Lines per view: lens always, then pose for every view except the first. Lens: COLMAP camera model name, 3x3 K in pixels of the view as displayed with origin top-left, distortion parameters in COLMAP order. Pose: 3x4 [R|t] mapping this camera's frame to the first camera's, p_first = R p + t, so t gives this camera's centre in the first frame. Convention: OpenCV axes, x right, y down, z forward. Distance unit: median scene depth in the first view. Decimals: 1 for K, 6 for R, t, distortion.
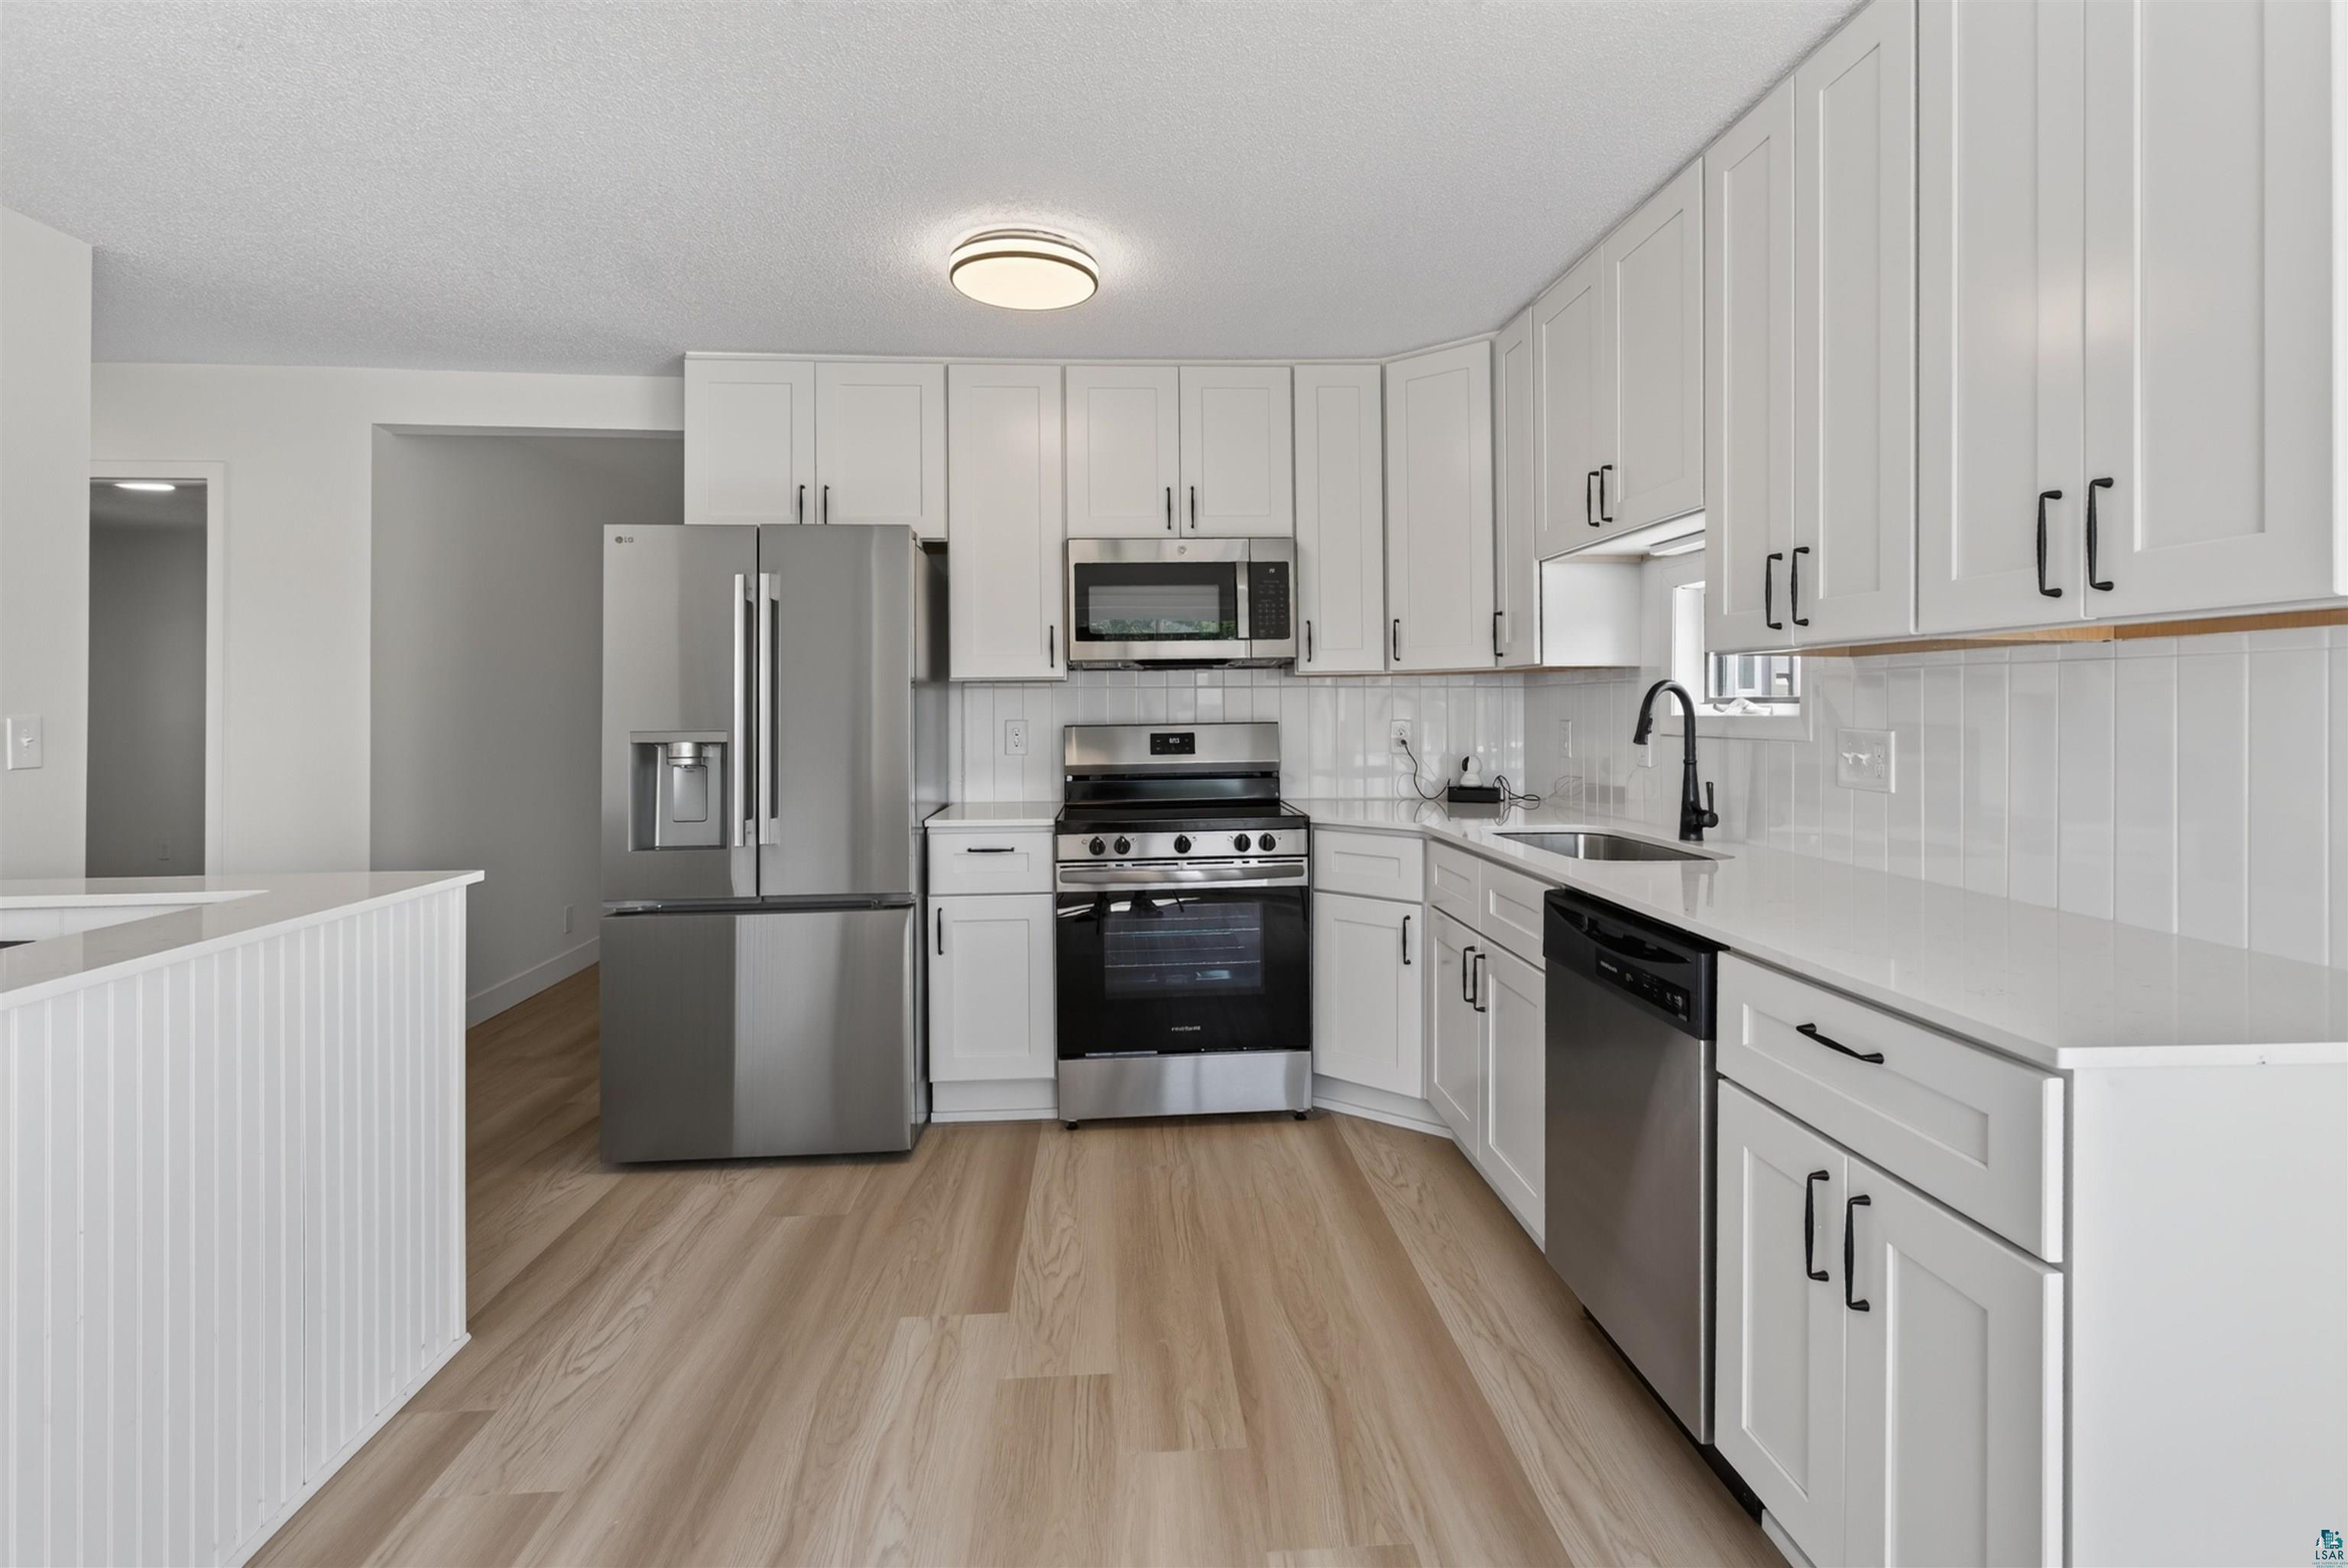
lens RADIAL K [[1148.9, 0, 1179.5], [0, 1148.9, 704.3], [0, 0, 1]] dist [0.002543, 0.000596]
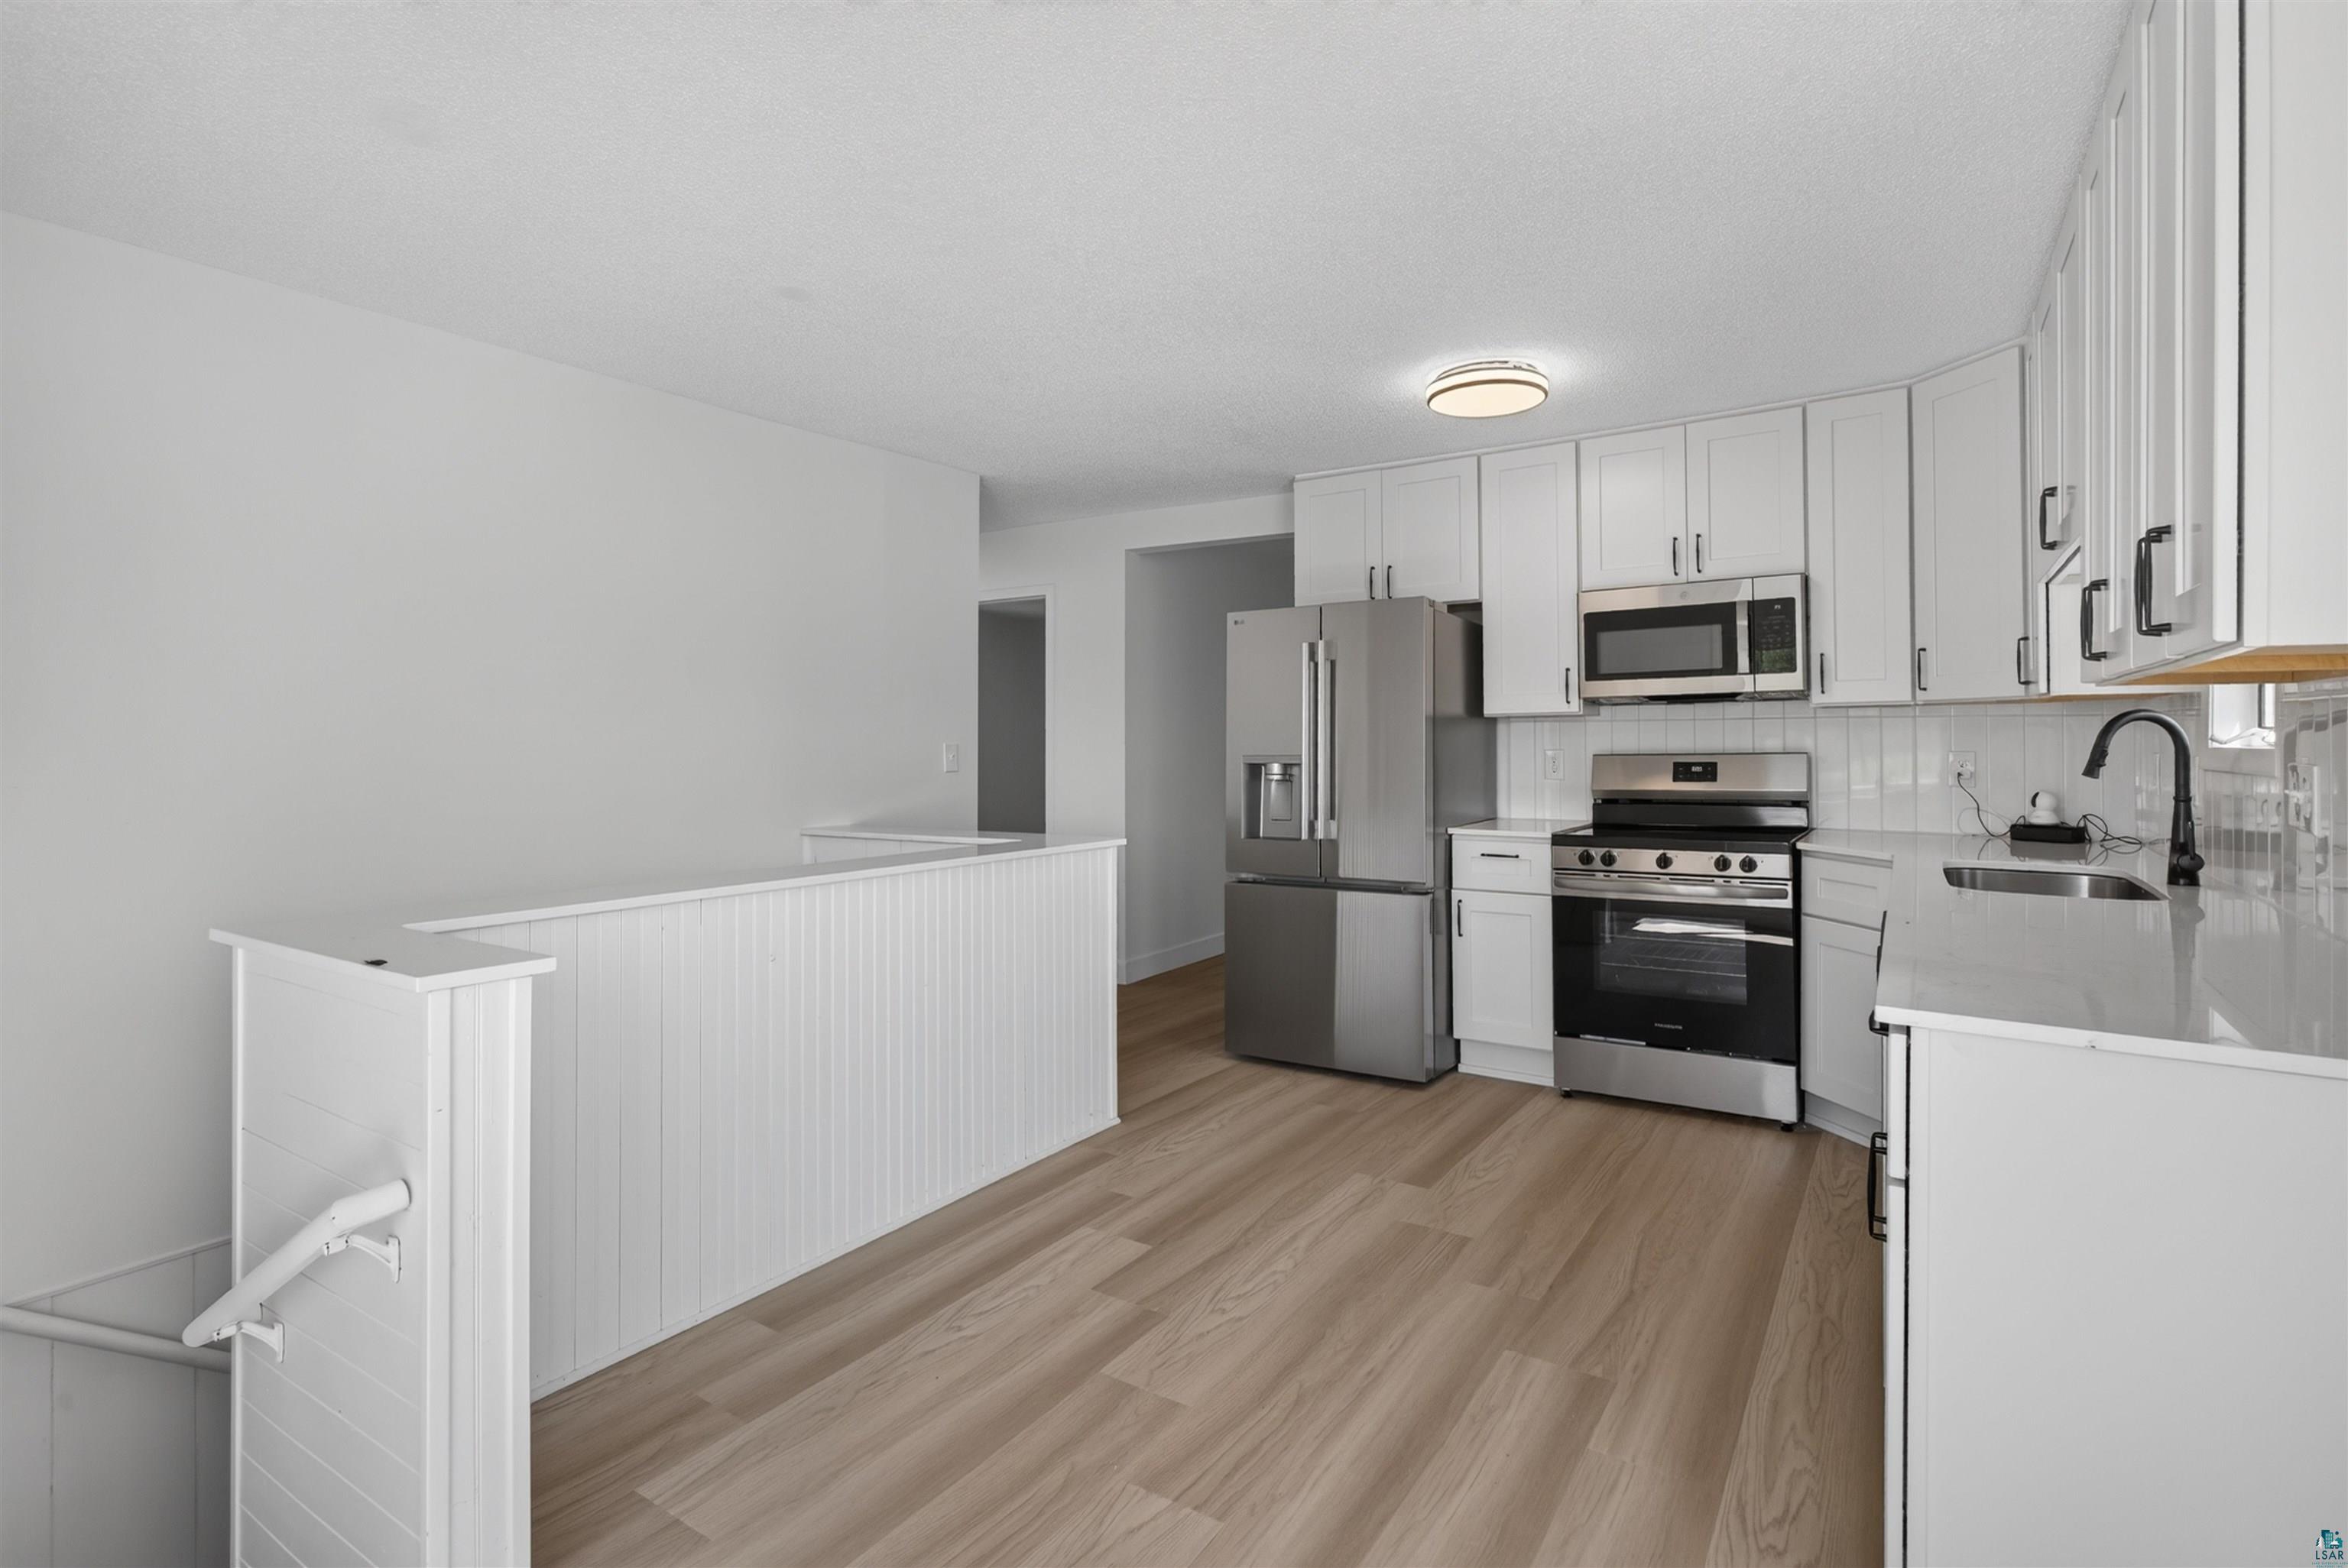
lens RADIAL K [[1135.2, 0, 1178.8], [0, 1135.2, 737.8], [0, 0, 1]] dist [0.000815, -0.000075]
pose [[0.793429, 0.000214, -0.608663, 0.298187], [0.002513, 0.999990, 0.003627, -0.003062], [0.608658, -0.004408, 0.793421, -0.160505]]
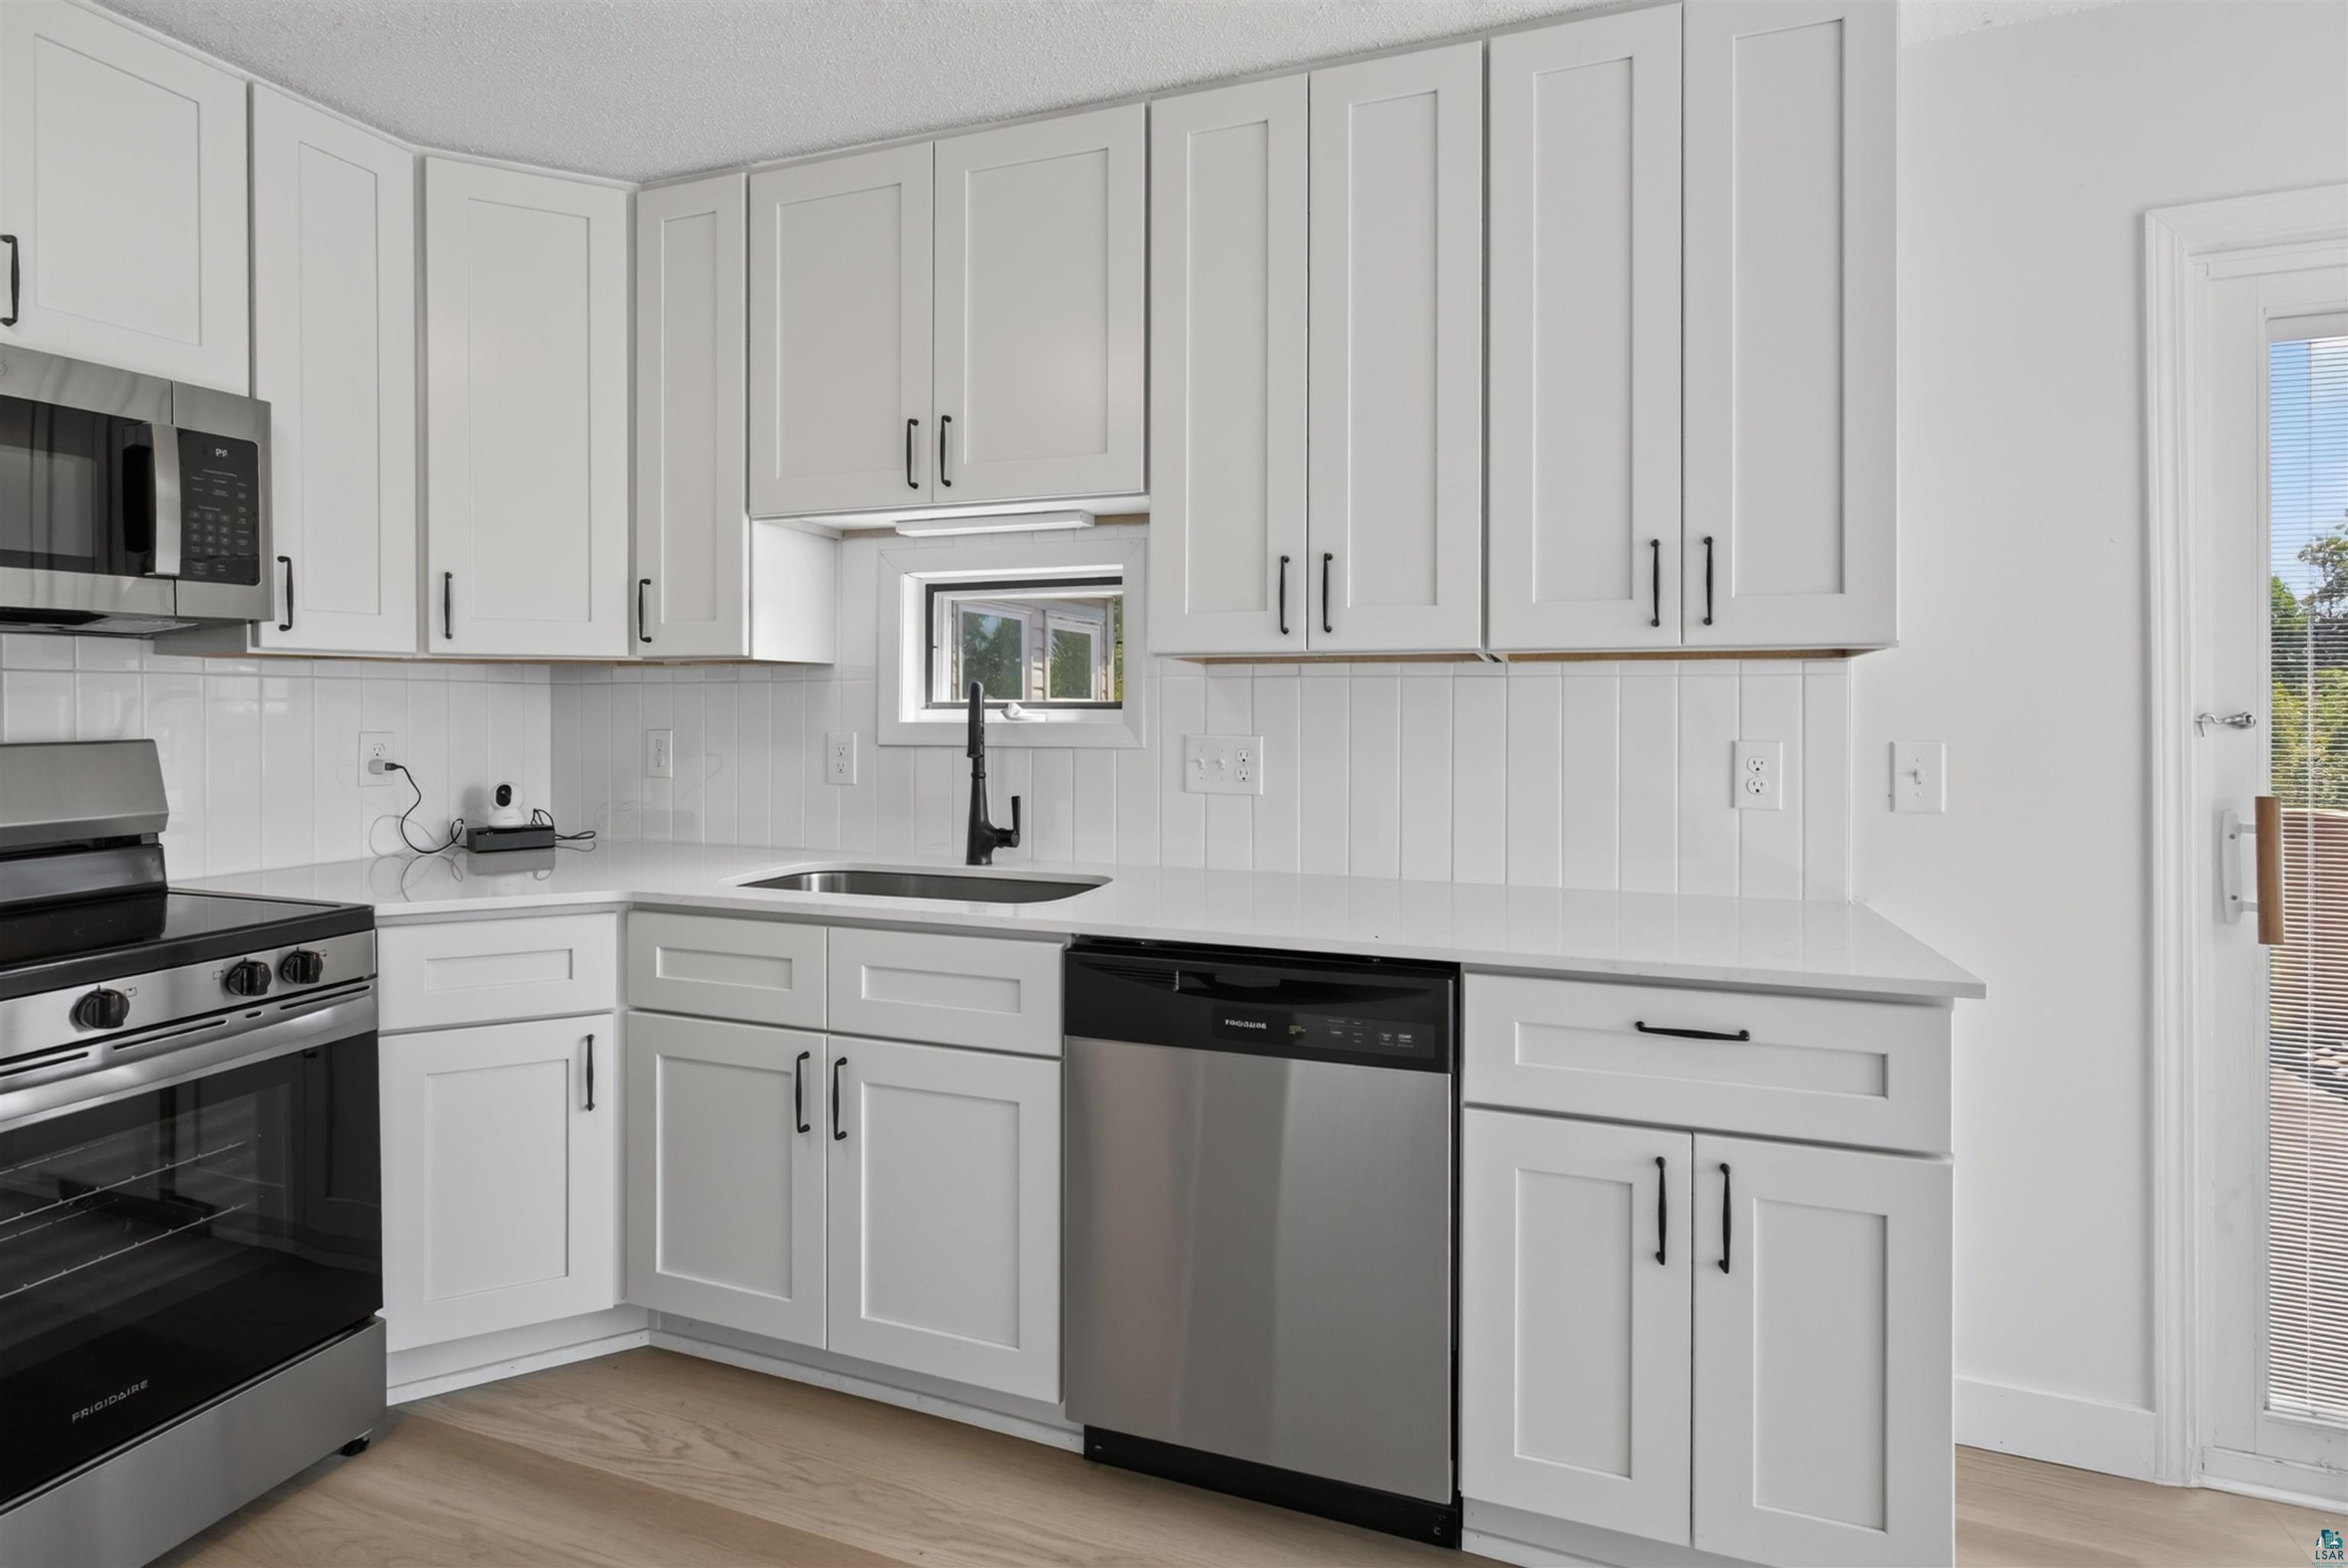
lens RADIAL K [[1141.3, 0, 1171.5], [0, 1141.3, 718.5], [0, 0, 1]] dist [0.001259, -0.000028]
pose [[0.405416, -0.004876, 0.914119, -0.240115], [-0.004667, 0.999962, 0.007404, -0.000423], [-0.914120, -0.007267, 0.405378, 0.416299]]
